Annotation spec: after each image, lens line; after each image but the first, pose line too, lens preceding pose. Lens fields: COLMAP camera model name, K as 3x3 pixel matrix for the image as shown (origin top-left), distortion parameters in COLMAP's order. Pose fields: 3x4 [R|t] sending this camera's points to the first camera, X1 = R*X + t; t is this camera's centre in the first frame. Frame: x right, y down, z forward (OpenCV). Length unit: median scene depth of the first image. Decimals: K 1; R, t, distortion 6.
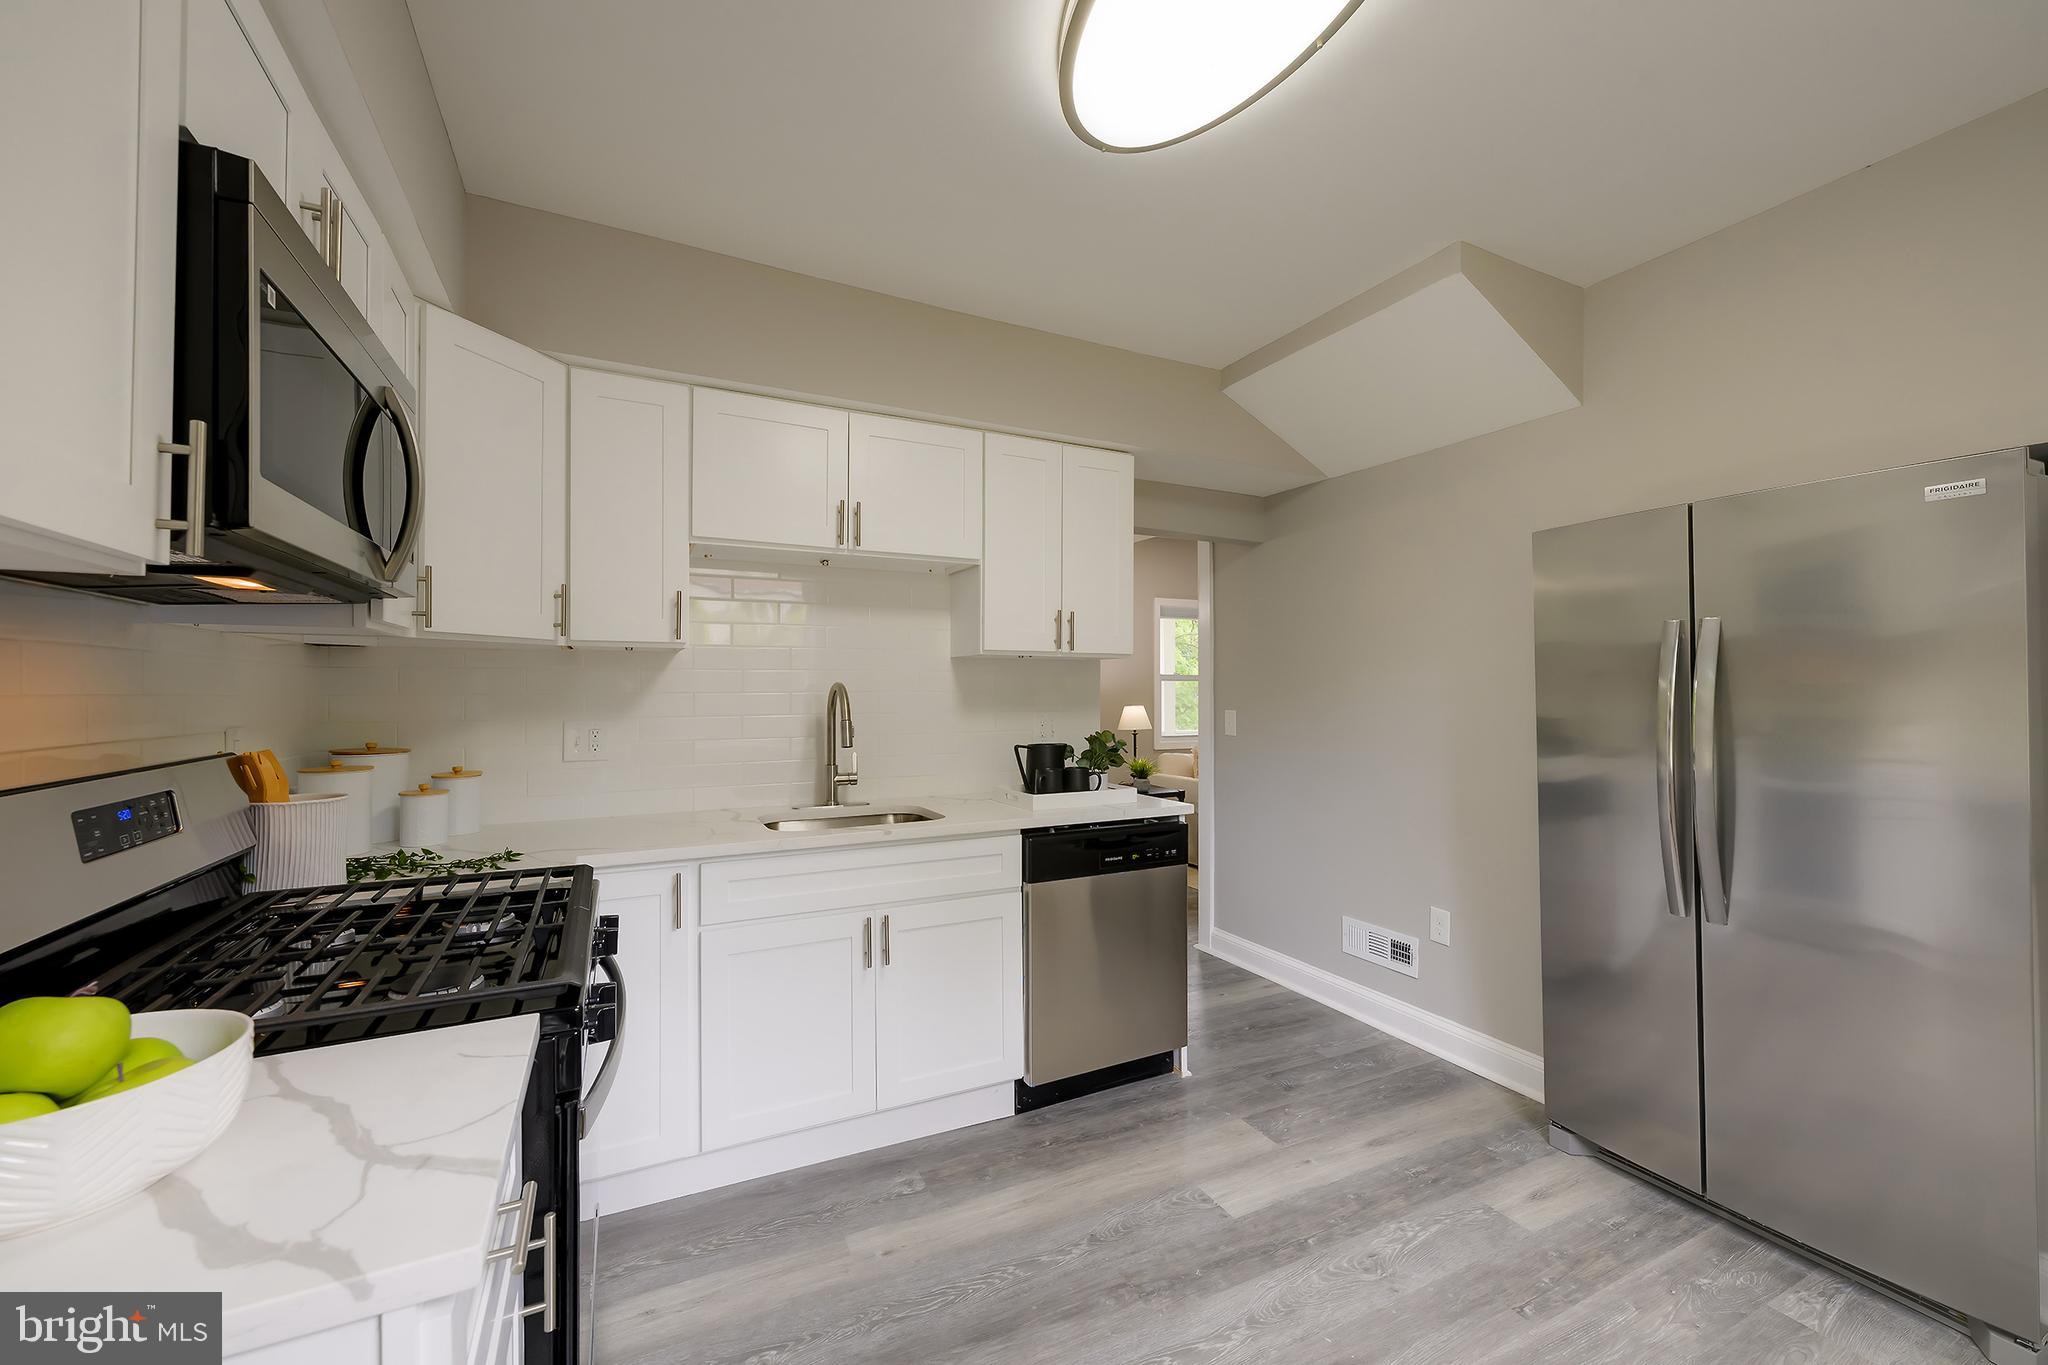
lens RADIAL K [[805.8, 0, 1018.8], [0, 805.8, 682.9], [0, 0, 1]] dist [-0.000337, 0.000065]
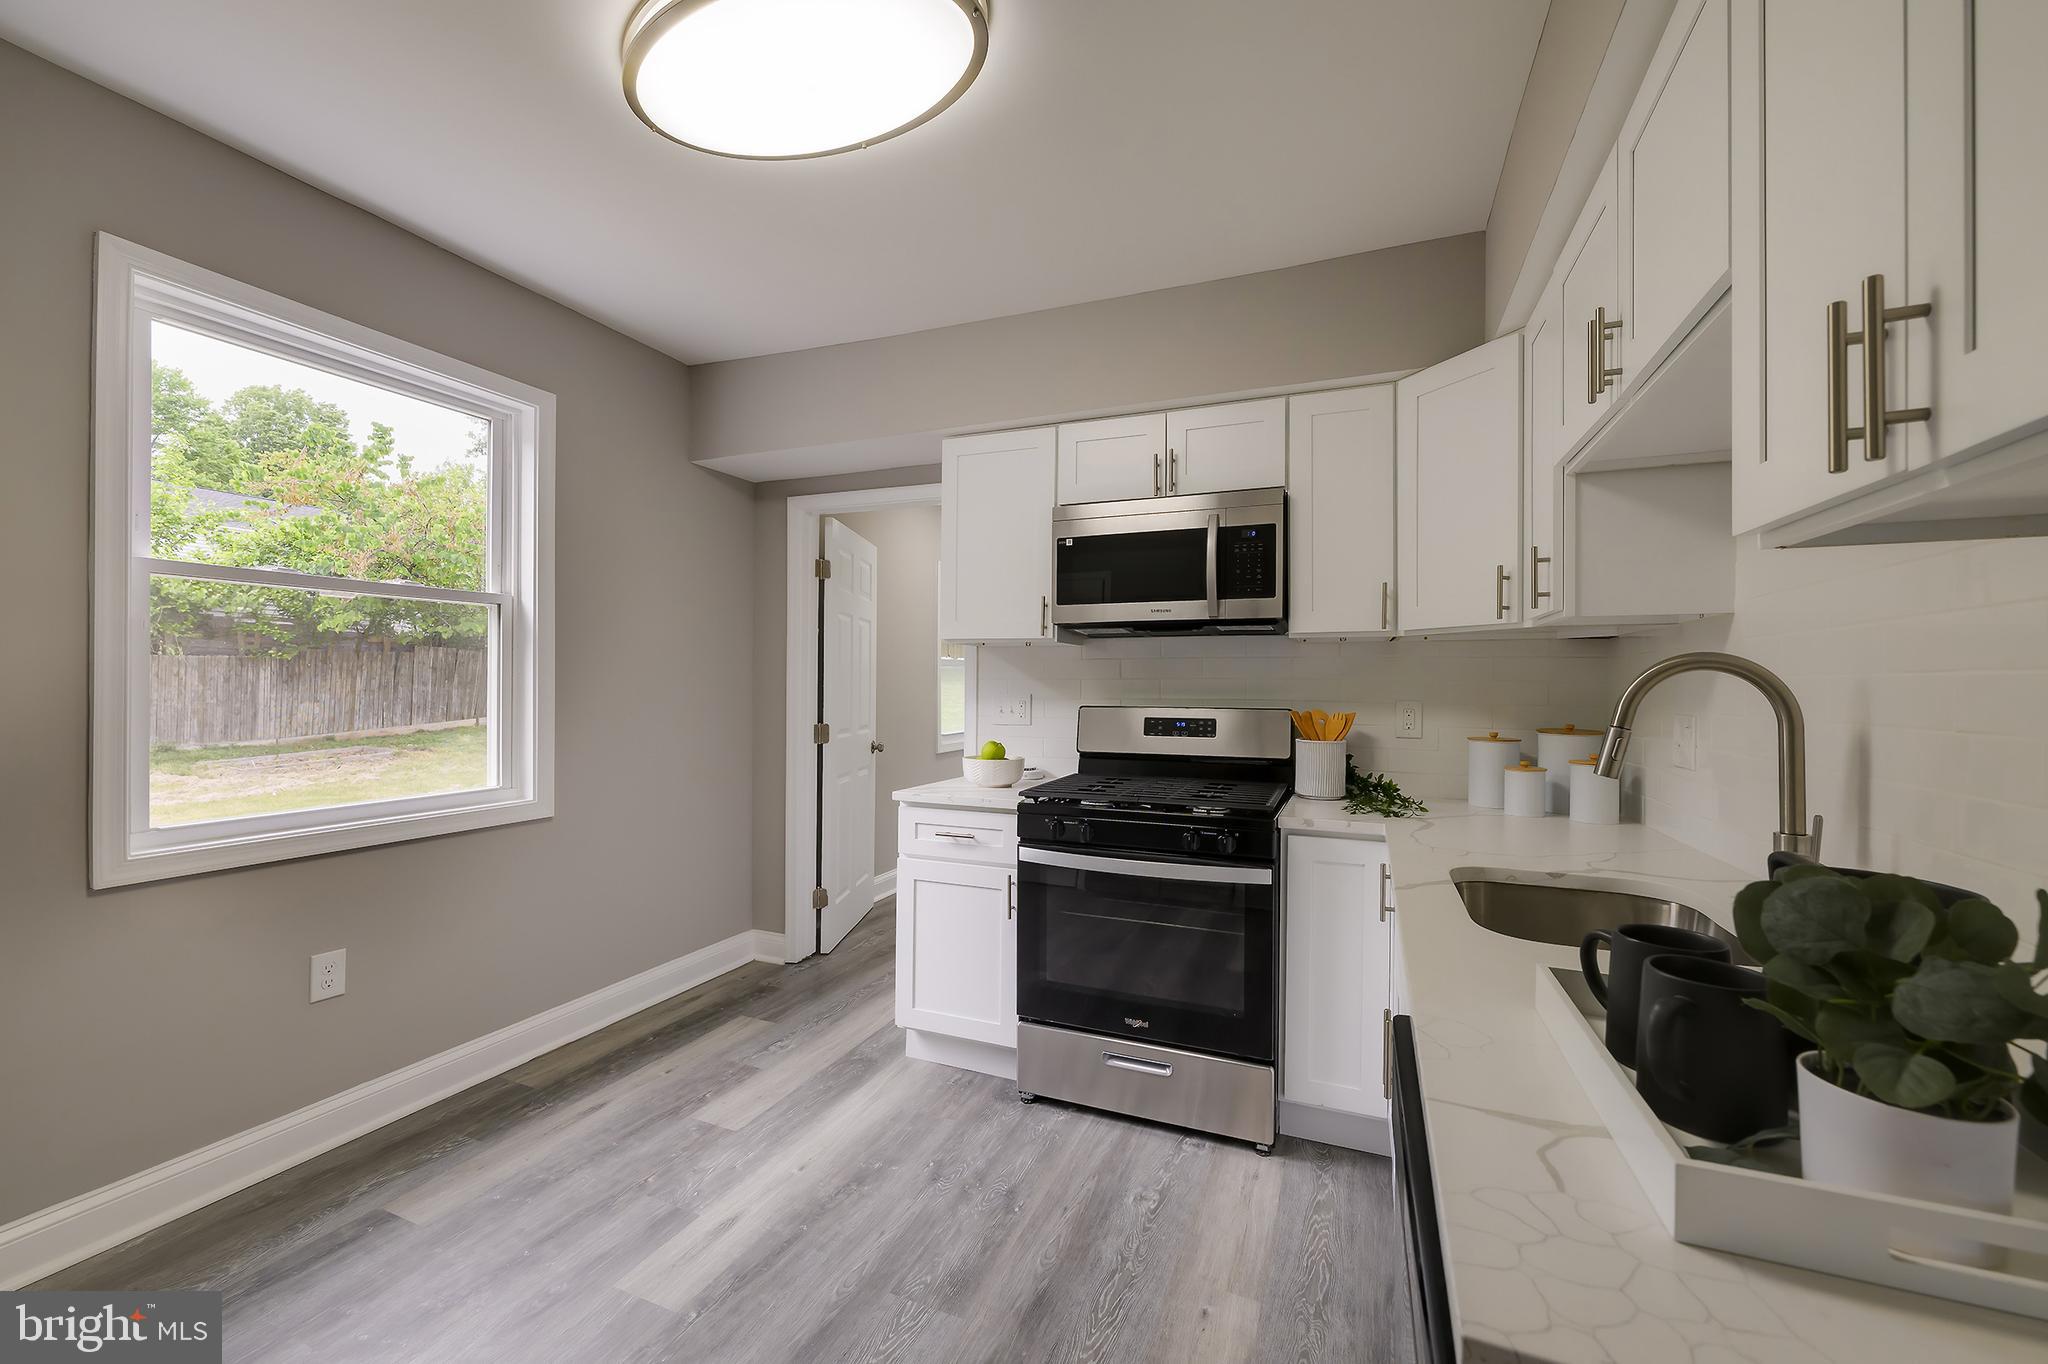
lens RADIAL K [[805.8, 0, 1029.9], [0, 805.8, 679.3], [0, 0, 1]] dist [-0.000337, 0.000065]
pose [[-0.750089, -0.009292, -0.661272, 0.432802], [-0.001266, 0.999920, -0.012614, 0.024545], [0.661336, -0.008625, -0.750040, 1.183124]]
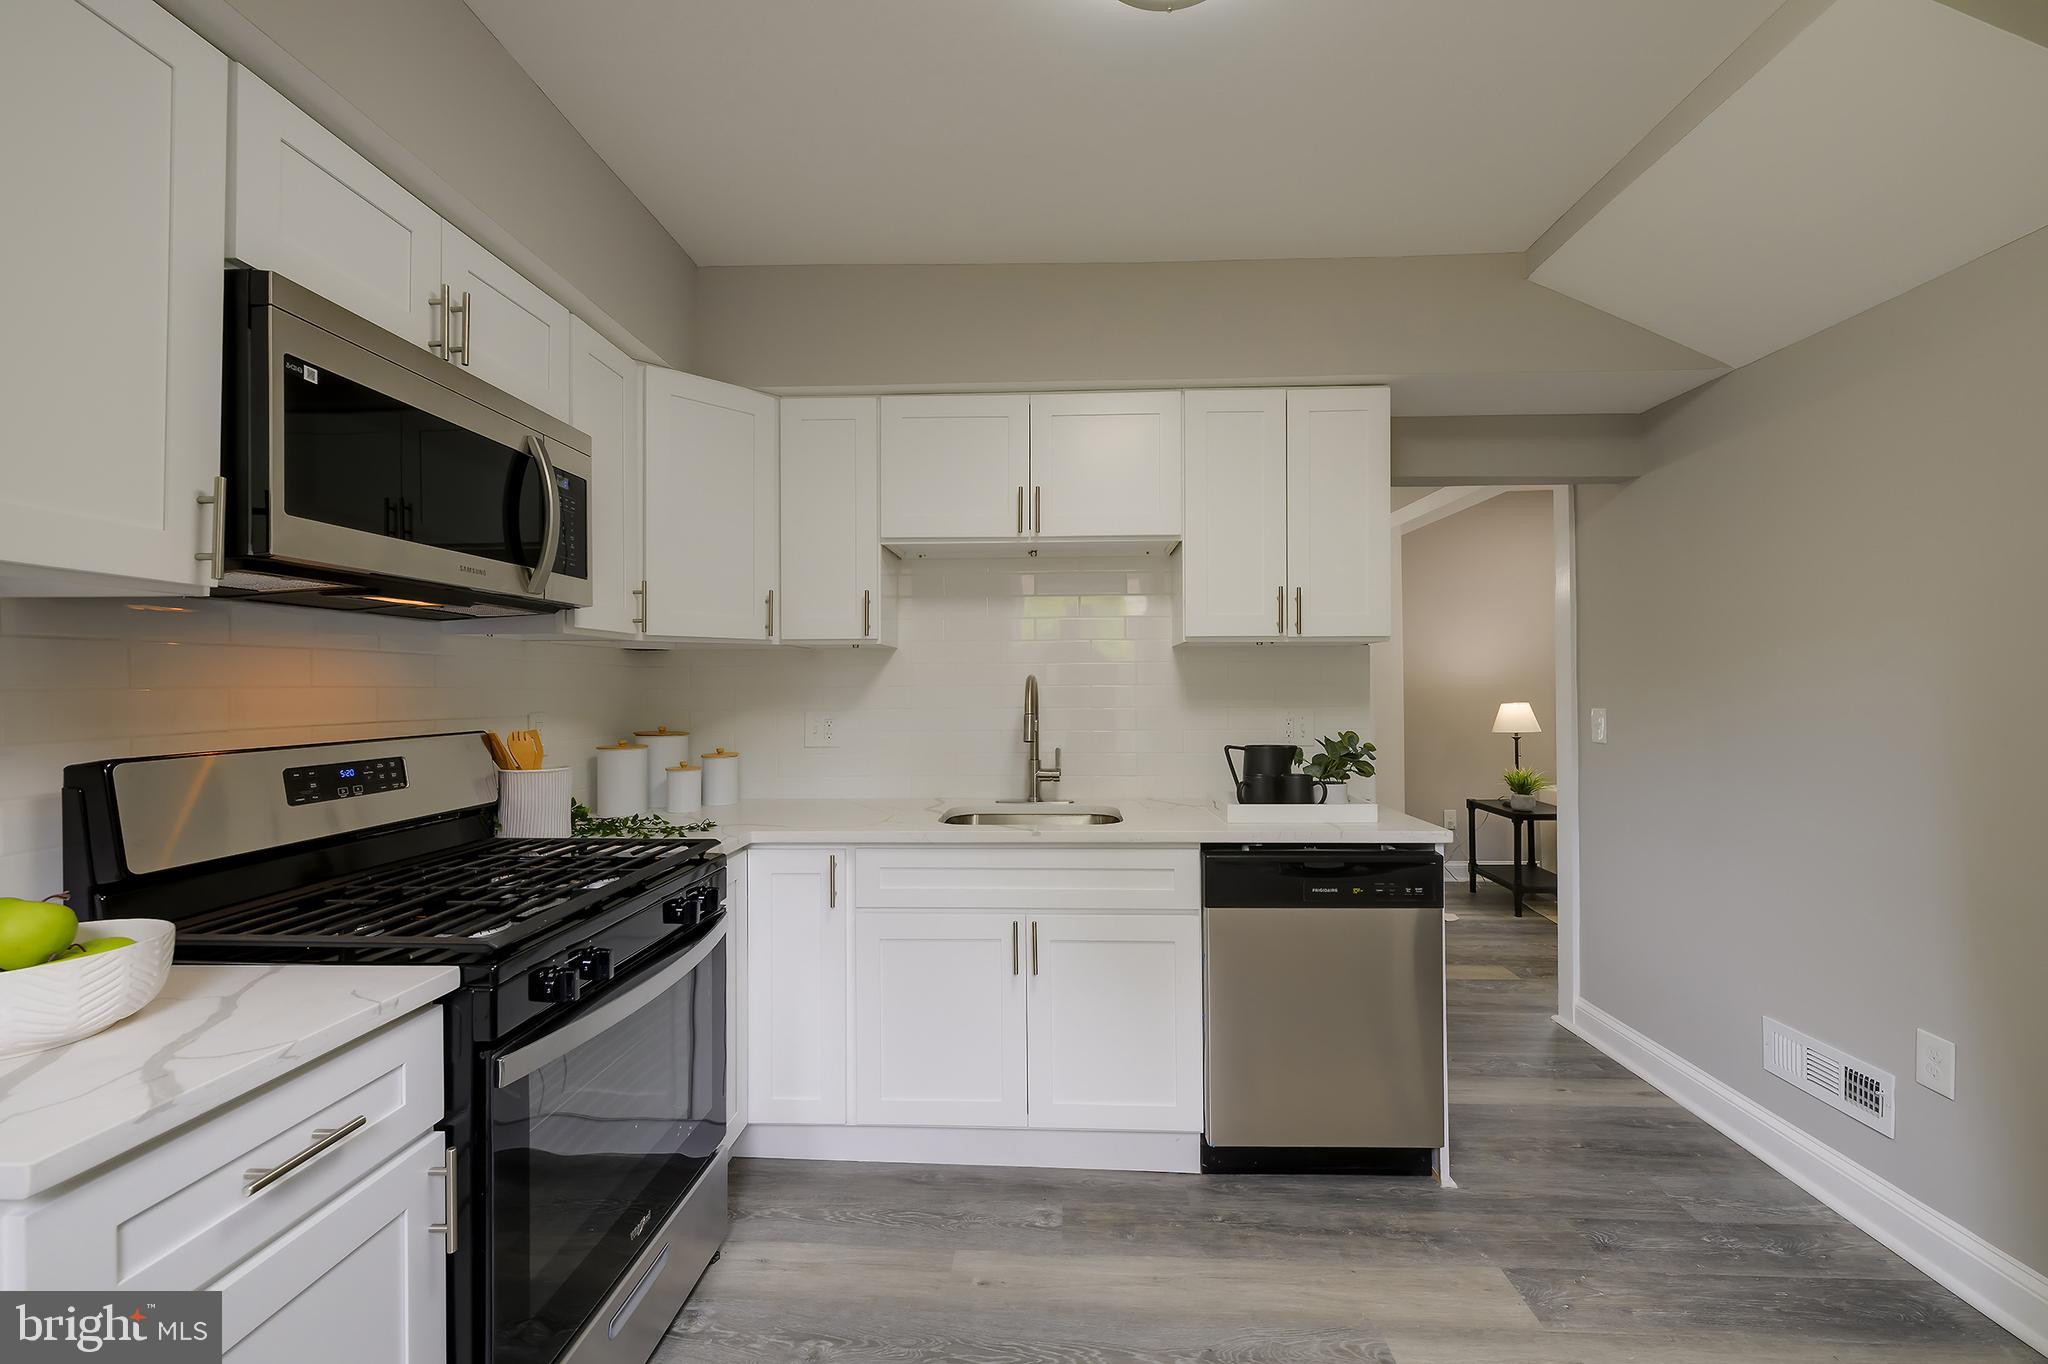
lens RADIAL K [[805.8, 0, 1033.0], [0, 805.8, 677.7], [0, 0, 1]] dist [-0.000337, 0.000065]
pose [[0.876362, -0.008737, -0.481573, 0.264199], [0.008117, 0.999961, -0.003371, 0.006810], [0.481584, -0.000954, 0.876399, 0.161595]]
